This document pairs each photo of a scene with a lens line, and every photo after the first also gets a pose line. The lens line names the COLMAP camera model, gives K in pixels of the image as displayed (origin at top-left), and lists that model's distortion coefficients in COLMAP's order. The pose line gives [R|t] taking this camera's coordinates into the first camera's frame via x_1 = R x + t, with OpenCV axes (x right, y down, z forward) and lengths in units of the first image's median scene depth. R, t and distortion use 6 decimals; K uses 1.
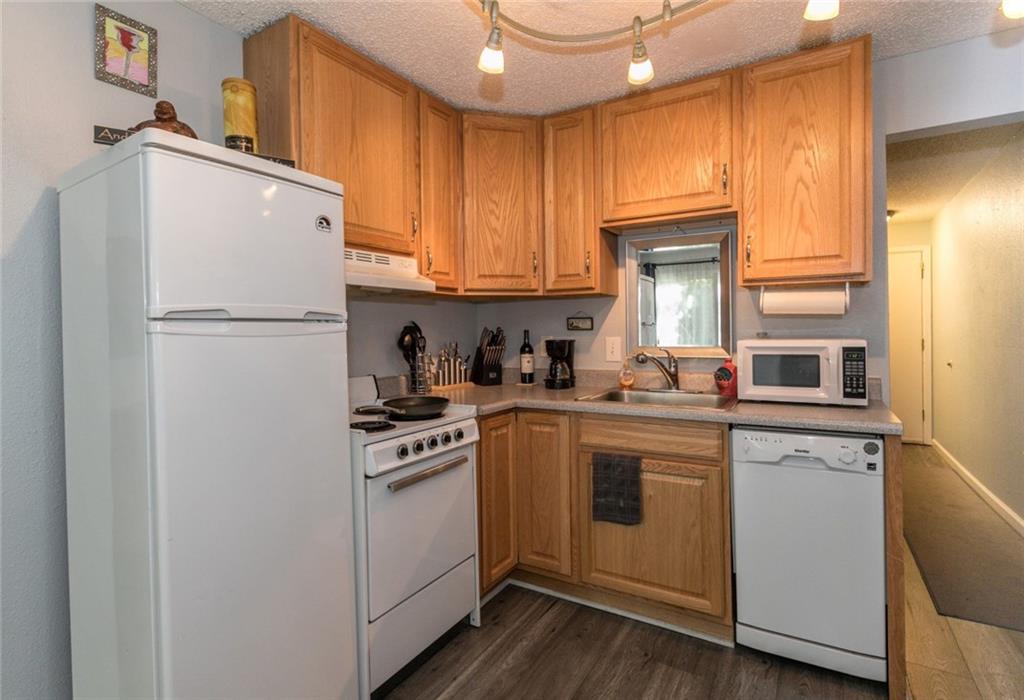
lens RADIAL K [[505.0, 0, 510.2], [0, 505.0, 332.6], [0, 0, 1]] dist [0.001170, -0.000107]
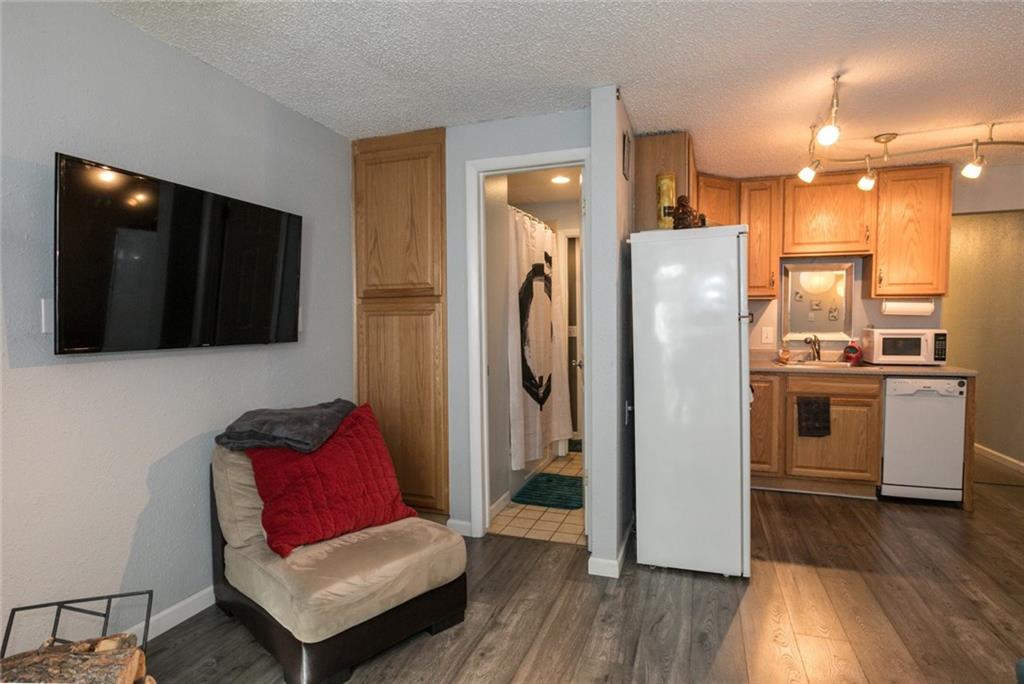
lens RADIAL K [[546.0, 0, 512.0], [0, 546.0, 342.0], [0, 0, 1]] dist [-0.003328, 0.001896]
pose [[0.976050, 0.003447, 0.217518, -1.191769], [-0.010406, 0.999470, 0.030857, 0.013417], [-0.217297, -0.032382, 0.975568, -0.566246]]
